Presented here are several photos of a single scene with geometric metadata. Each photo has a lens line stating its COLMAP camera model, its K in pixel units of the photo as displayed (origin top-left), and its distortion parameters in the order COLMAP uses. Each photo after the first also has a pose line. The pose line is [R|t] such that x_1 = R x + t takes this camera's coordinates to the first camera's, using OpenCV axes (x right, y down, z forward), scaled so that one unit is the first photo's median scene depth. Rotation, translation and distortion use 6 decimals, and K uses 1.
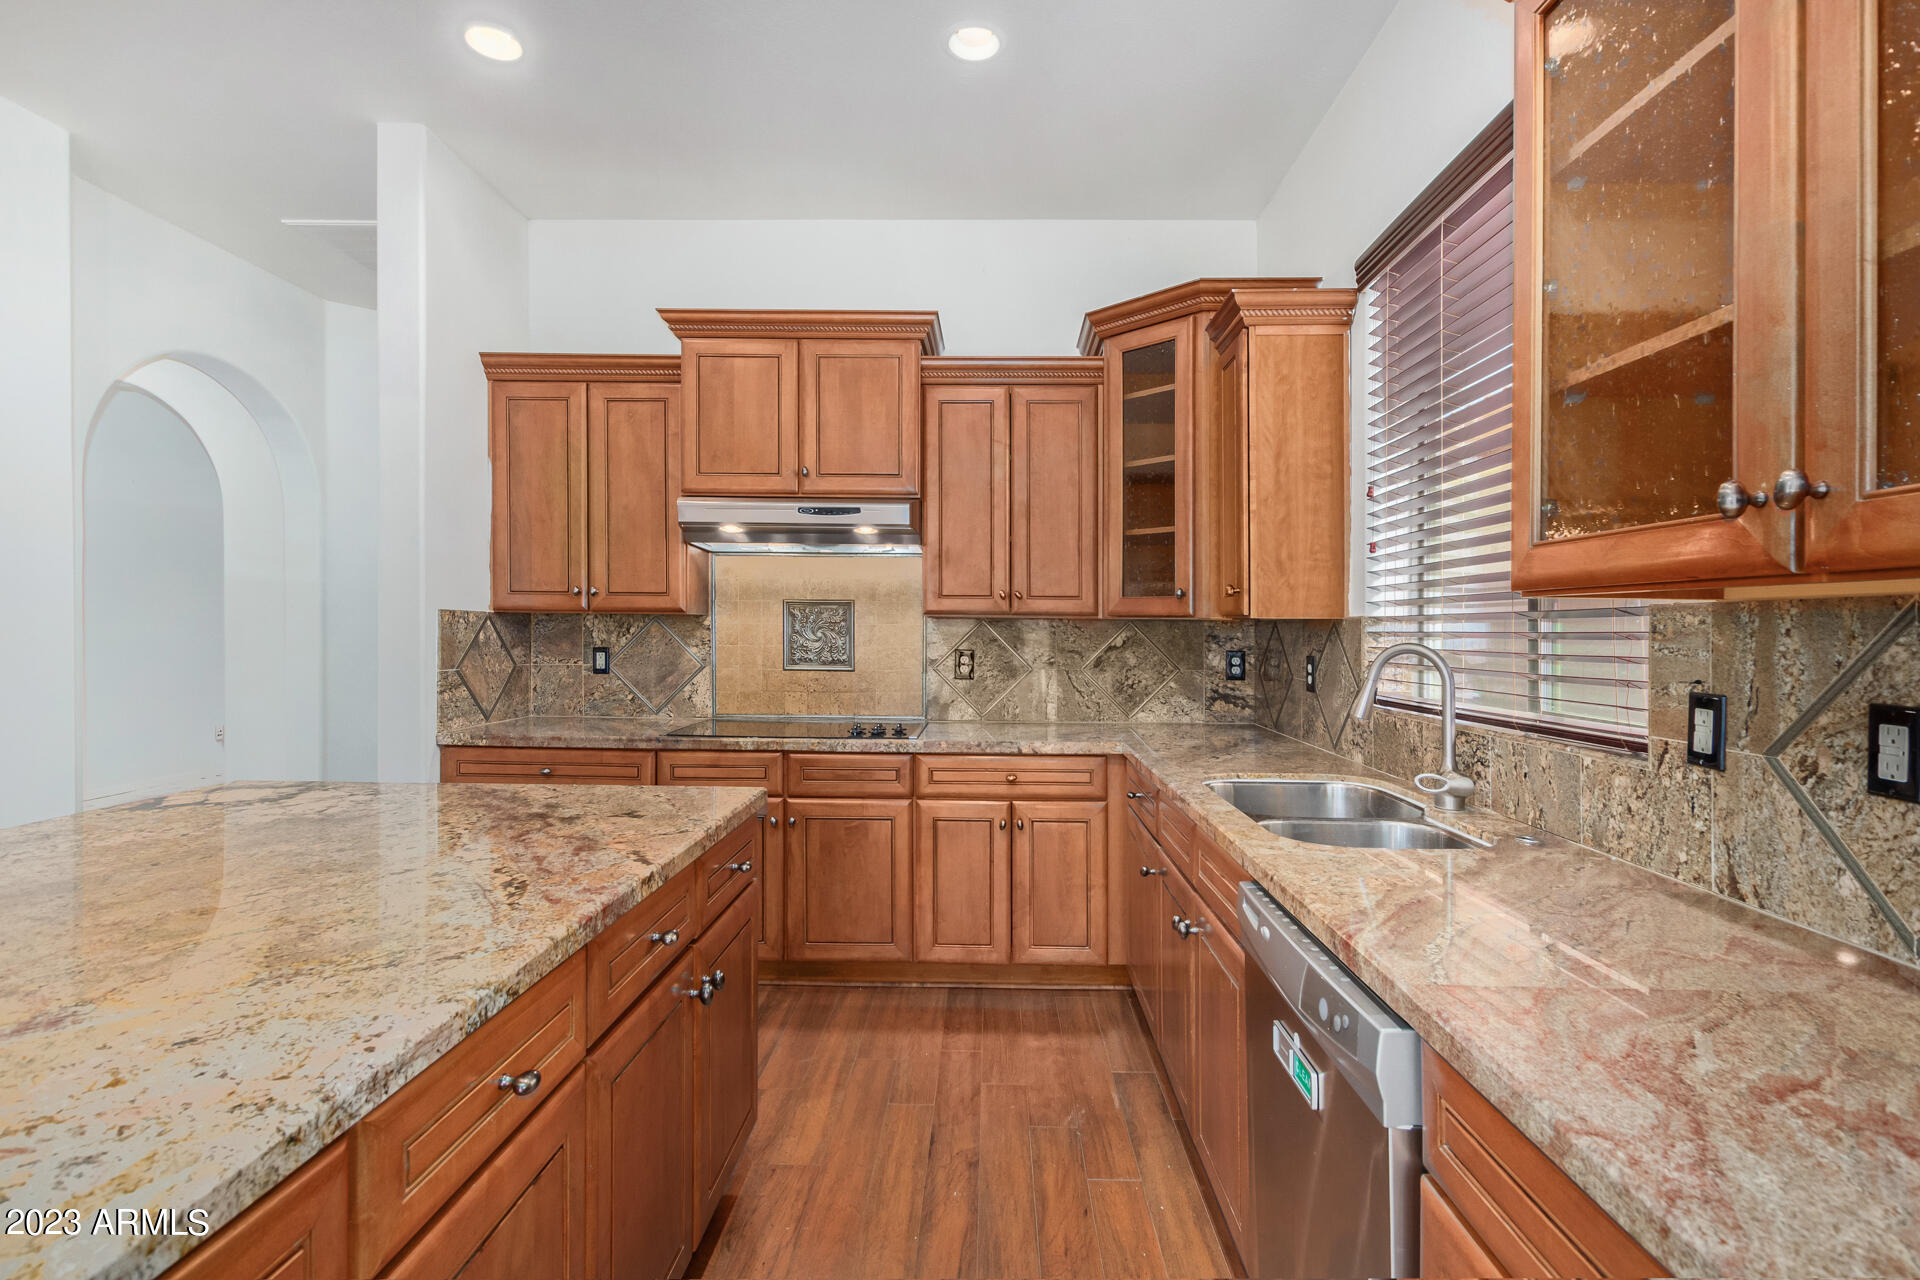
lens RADIAL K [[911.8, 0, 969.5], [0, 911.8, 641.2], [0, 0, 1]] dist [0.009528, -0.004012]
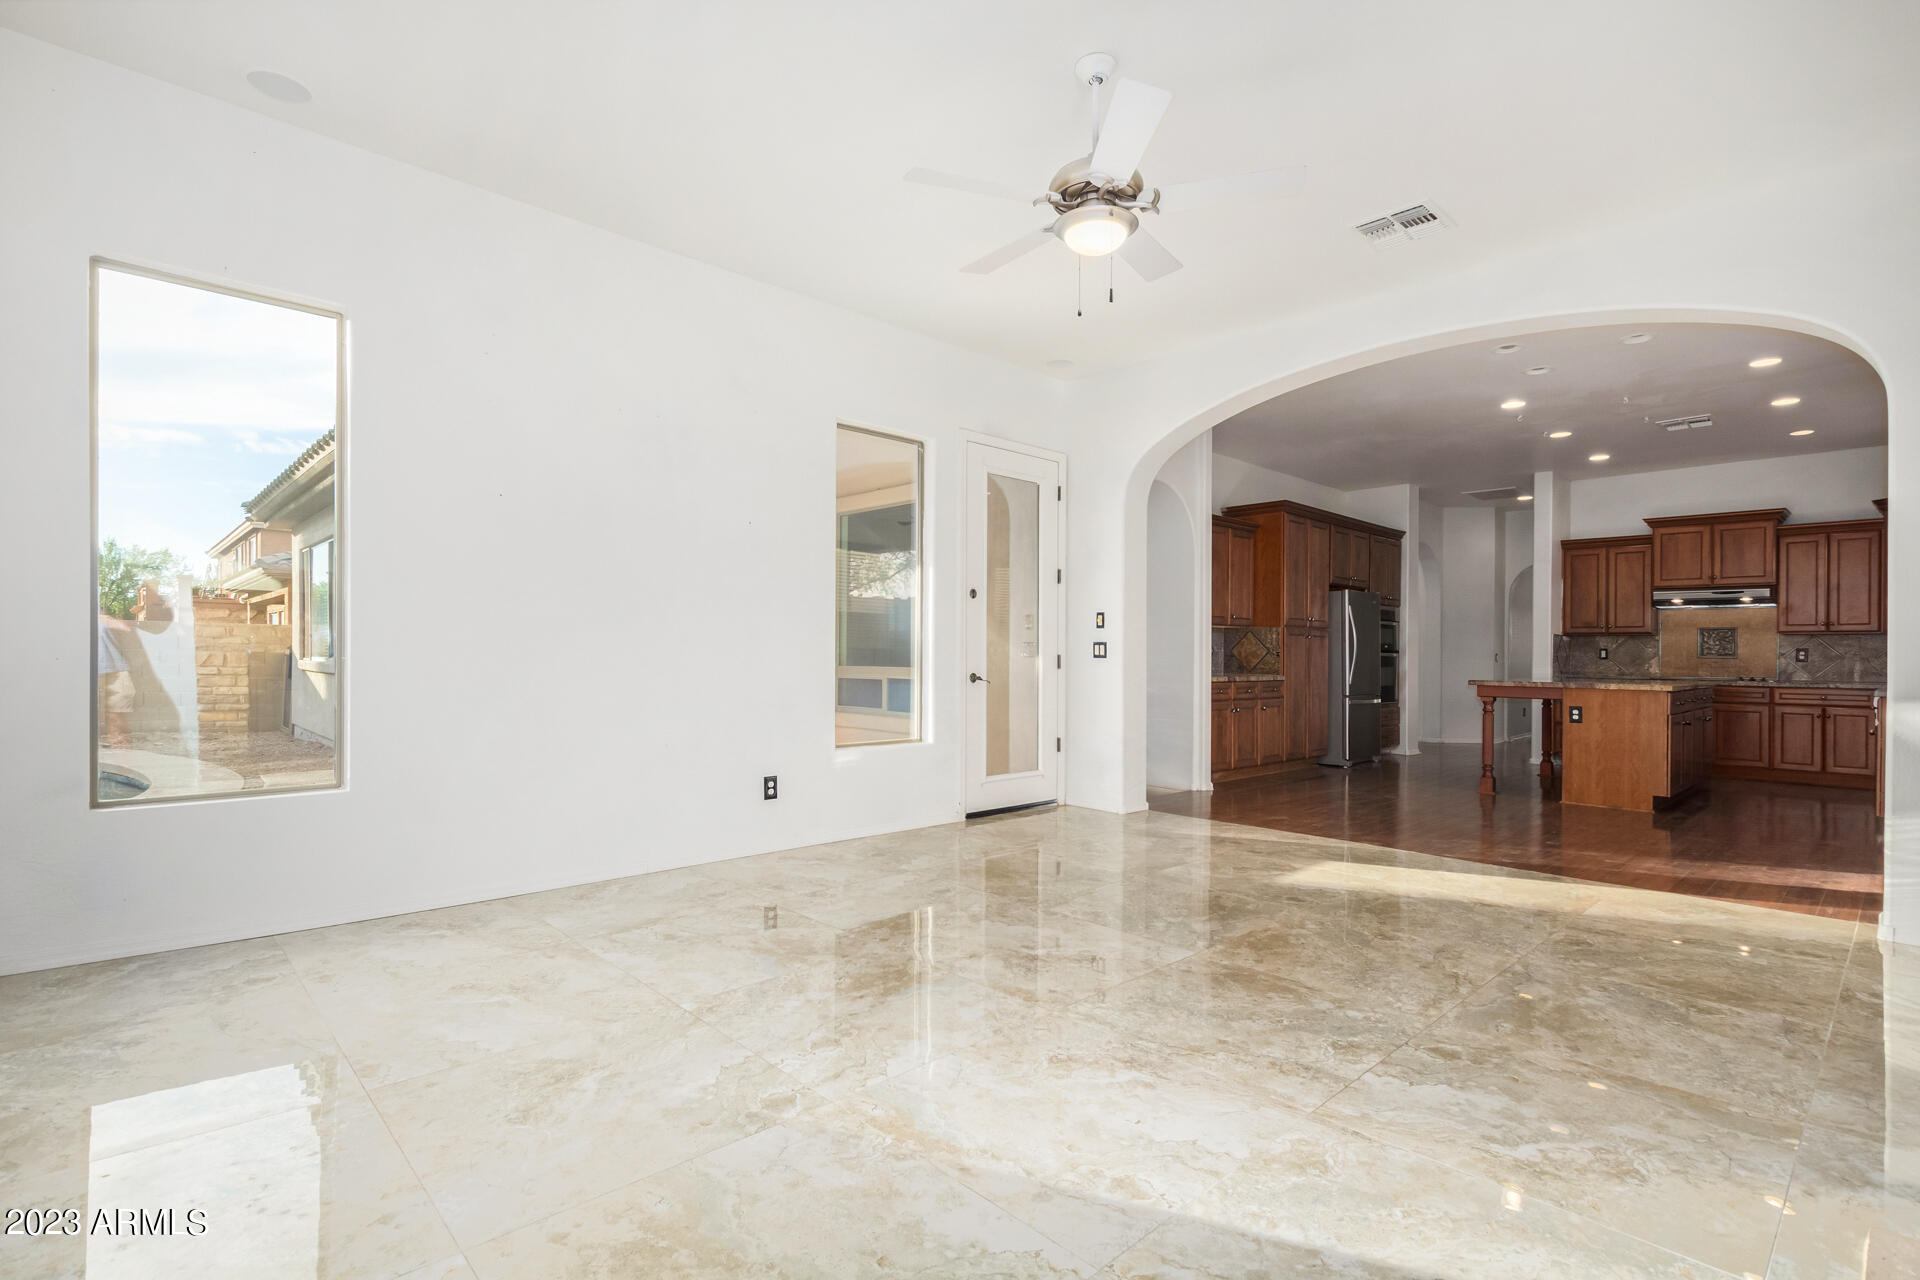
lens RADIAL K [[911.8, 0, 954.4], [0, 911.8, 665.1], [0, 0, 1]] dist [0.009528, -0.004012]
pose [[0.705515, 0.006238, -0.708667, 0.138579], [-0.013288, 0.999902, -0.004427, 0.100730], [0.708570, 0.012540, 0.705529, -2.356492]]
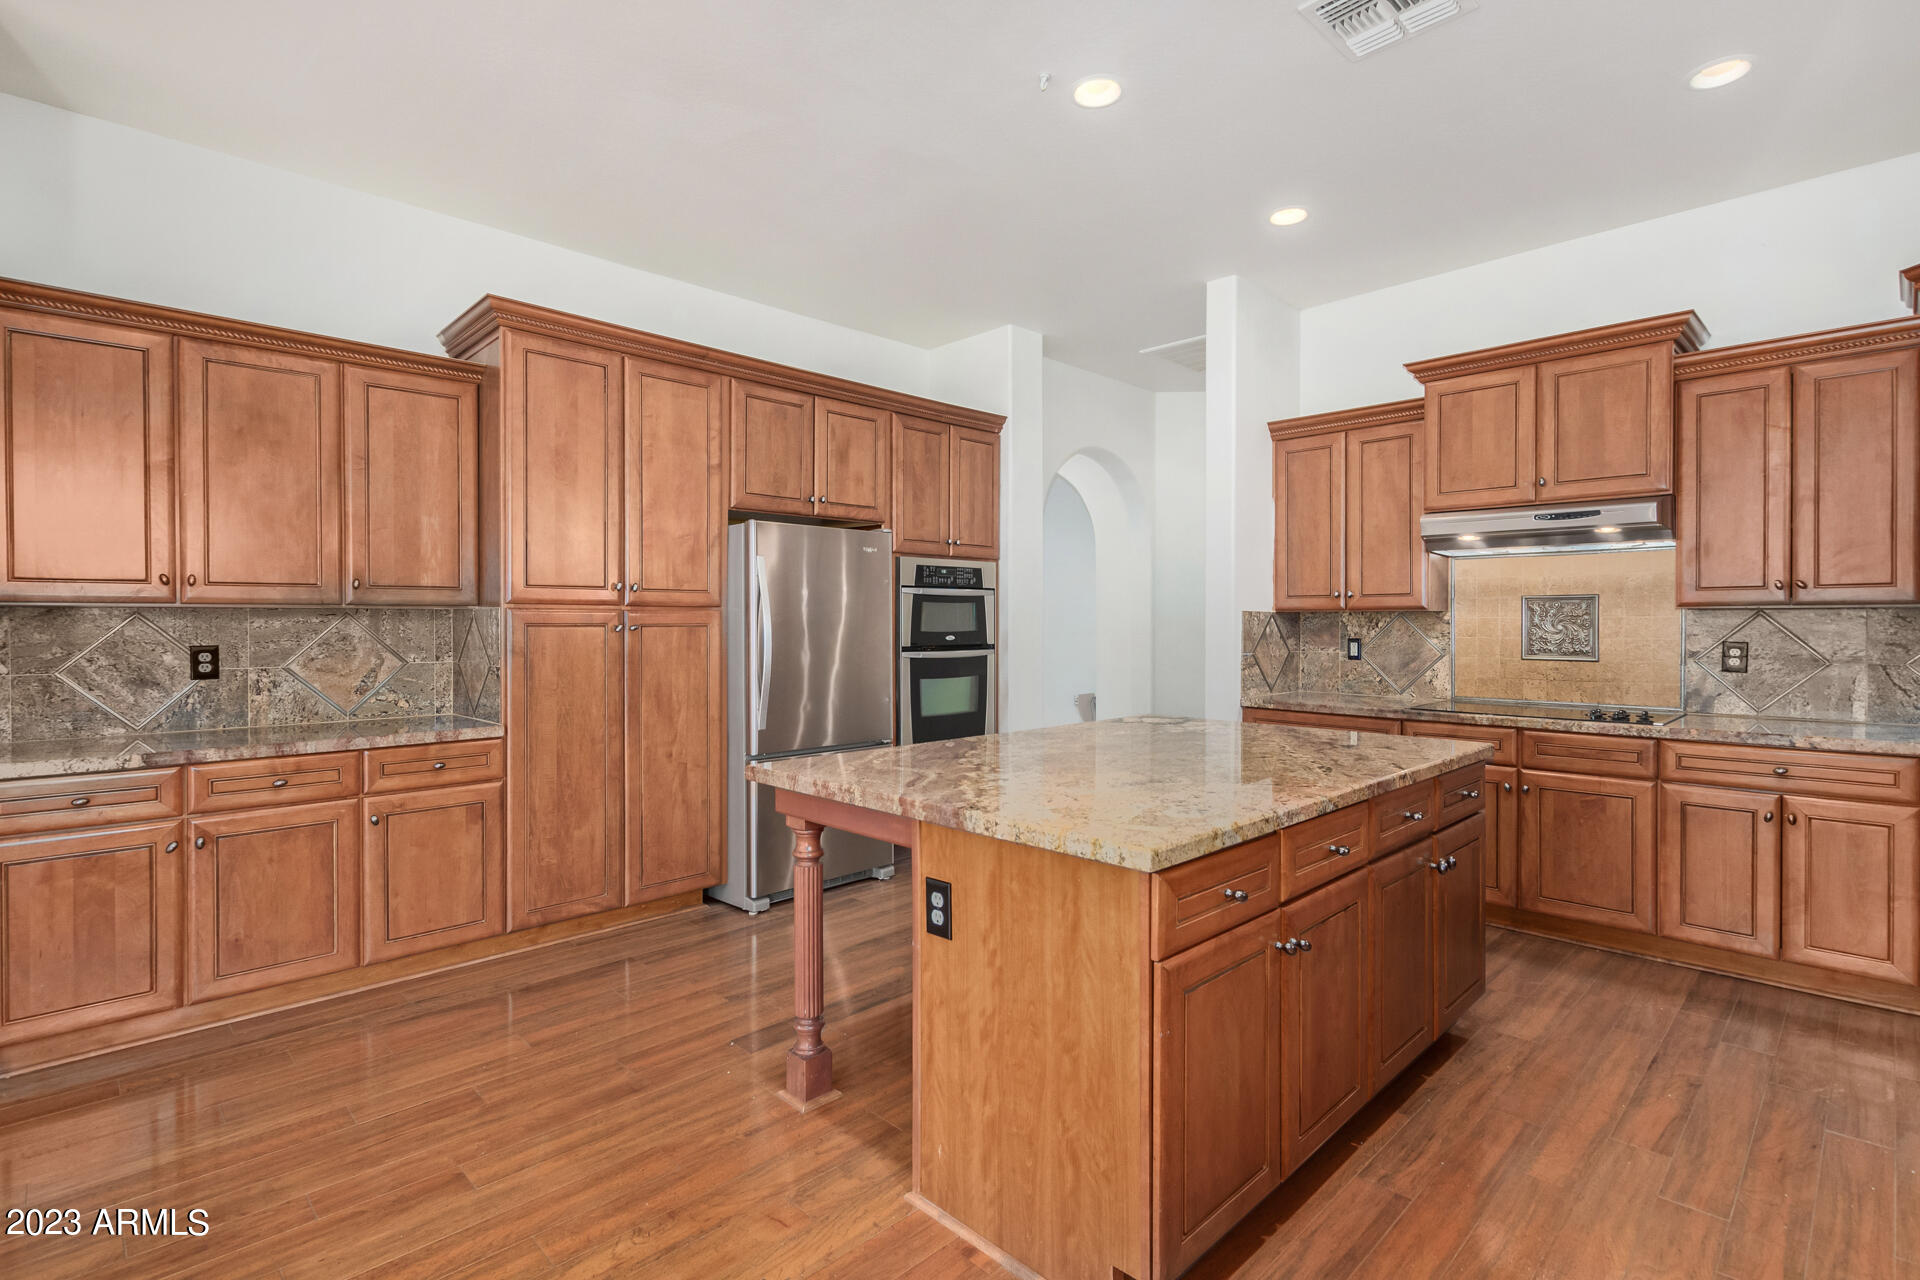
lens RADIAL K [[911.8, 0, 972.6], [0, 911.8, 643.9], [0, 0, 1]] dist [0.009528, -0.004012]
pose [[0.723640, 0.005590, -0.690155, 0.093094], [-0.000733, 0.999973, 0.007330, 0.005810], [0.690177, -0.004799, 0.723625, -0.306465]]
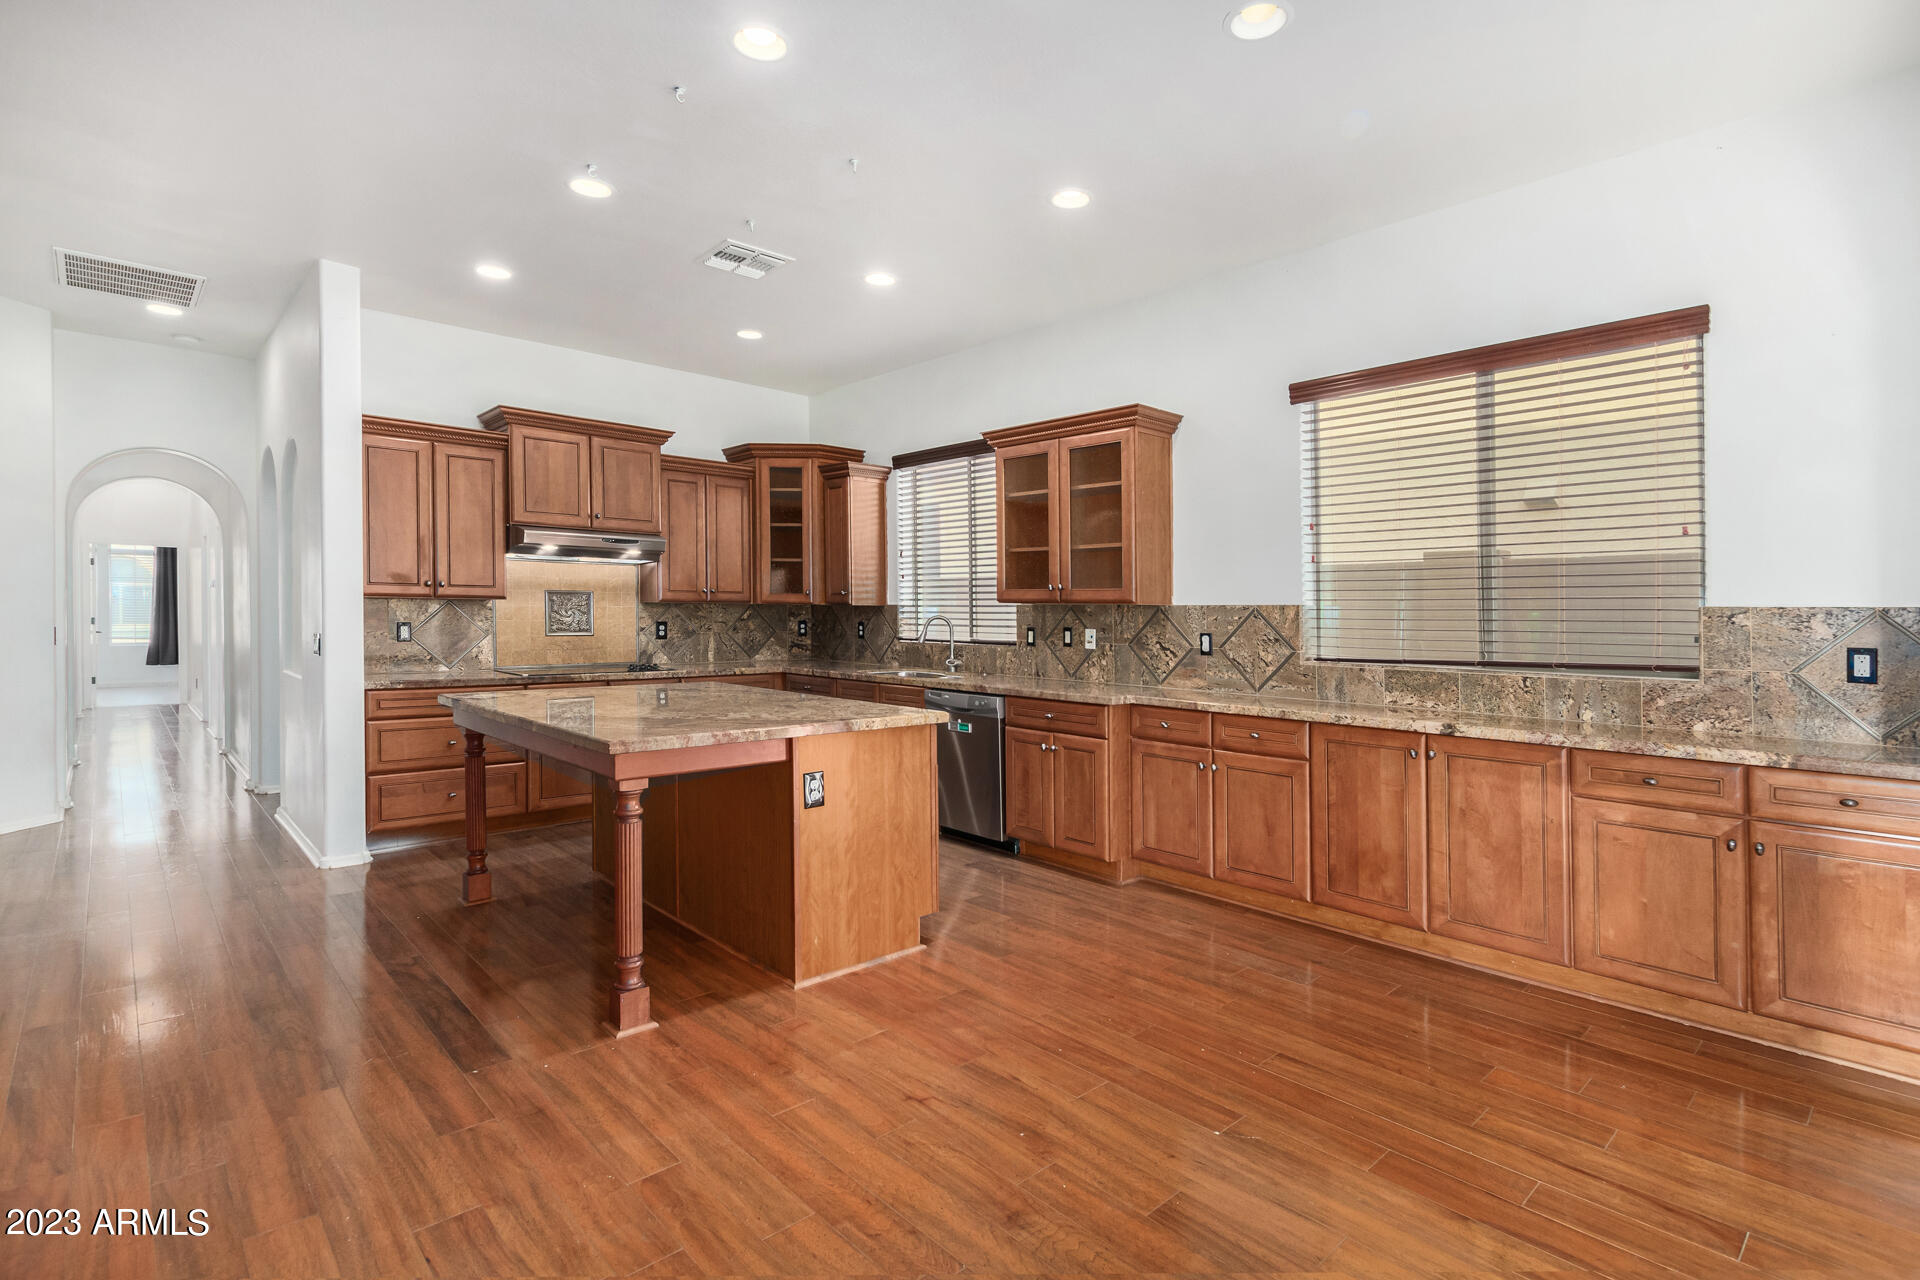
lens RADIAL K [[911.8, 0, 995.7], [0, 911.8, 621.3], [0, 0, 1]] dist [0.009528, -0.004012]
pose [[0.702038, -0.008148, 0.712093, -0.888146], [0.005318, 0.999967, 0.006200, 0.002125], [-0.712119, -0.000565, 0.702058, -0.698161]]
